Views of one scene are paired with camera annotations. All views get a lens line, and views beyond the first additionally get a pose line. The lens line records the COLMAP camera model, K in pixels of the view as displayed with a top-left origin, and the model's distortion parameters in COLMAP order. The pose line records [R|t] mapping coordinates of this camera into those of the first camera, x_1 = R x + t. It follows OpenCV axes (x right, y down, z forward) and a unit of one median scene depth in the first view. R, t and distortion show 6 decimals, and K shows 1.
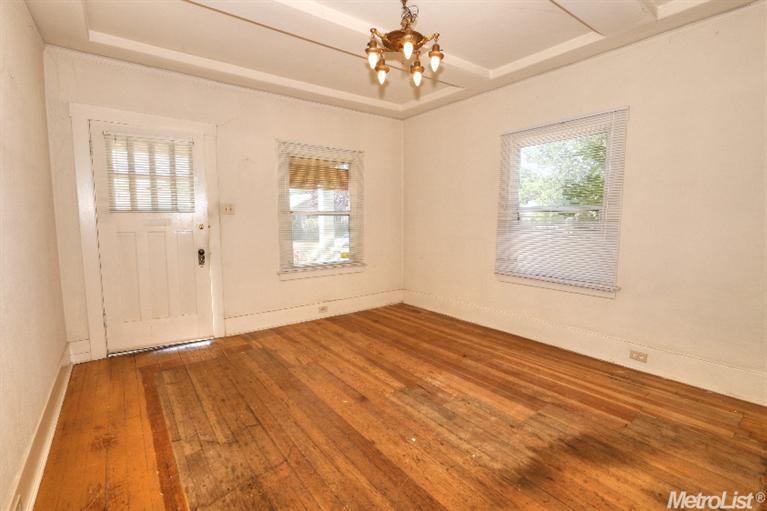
lens RADIAL K [[350.6, 0, 381.6], [0, 350.6, 255.1], [0, 0, 1]] dist [-0.020402, 0.002396]
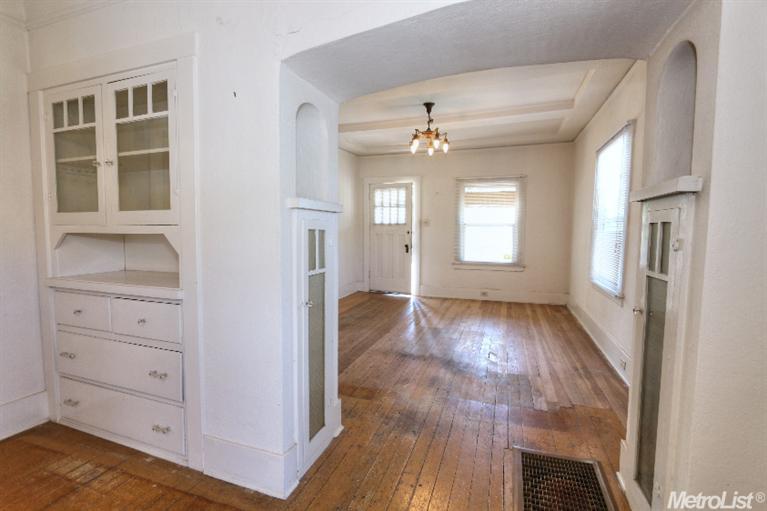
lens RADIAL K [[350.6, 0, 386.0], [0, 350.6, 253.6], [0, 0, 1]] dist [-0.020402, 0.002396]
pose [[0.553152, 0.062238, -0.830752, 1.393167], [-0.094840, 0.995427, 0.011426, 0.030100], [0.827664, 0.072468, 0.556525, -0.191502]]
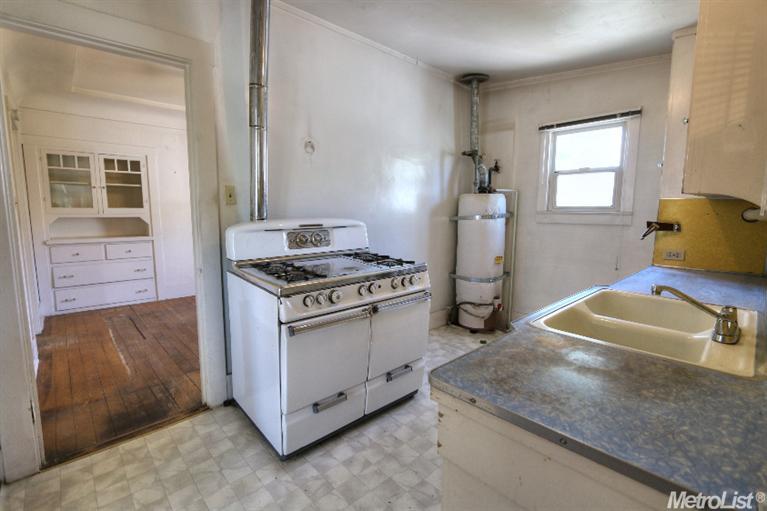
lens RADIAL K [[350.6, 0, 388.3], [0, 350.6, 256.5], [0, 0, 1]] dist [-0.020402, 0.002396]
pose [[0.993339, -0.009317, 0.114851, 1.704188], [0.007372, 0.999822, 0.017349, 0.246489], [-0.114993, -0.016387, 0.993231, -2.341973]]
